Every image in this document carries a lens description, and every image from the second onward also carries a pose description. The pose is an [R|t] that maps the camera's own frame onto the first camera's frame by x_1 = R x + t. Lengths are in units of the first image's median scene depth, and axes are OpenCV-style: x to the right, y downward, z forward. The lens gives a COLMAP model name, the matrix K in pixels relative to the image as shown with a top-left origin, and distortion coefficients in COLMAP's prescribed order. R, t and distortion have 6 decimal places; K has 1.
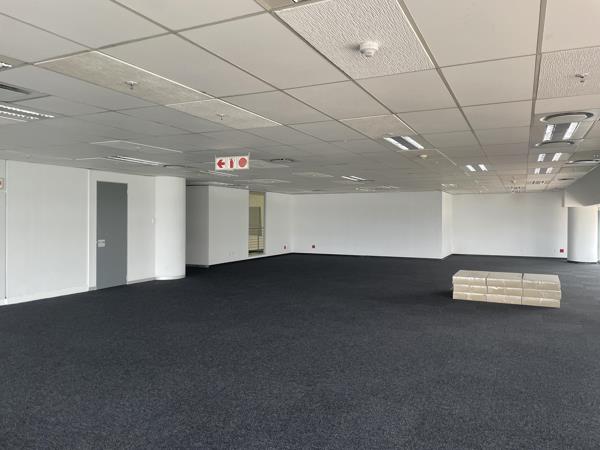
lens RADIAL K [[445.8, 0, 300.0], [0, 445.8, 225.0], [0, 0, 1]] dist [0.056365, -0.054811]
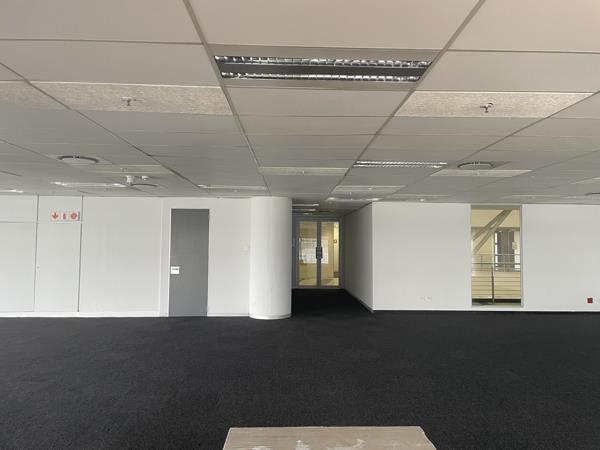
lens RADIAL K [[445.8, 0, 300.0], [0, 445.8, 225.0], [0, 0, 1]] dist [0.056365, -0.054811]
pose [[0.460222, -0.048994, -0.886451, 0.507171], [-0.017976, 0.997757, -0.064478, -0.000978], [0.887622, 0.045609, 0.458309, 0.701328]]
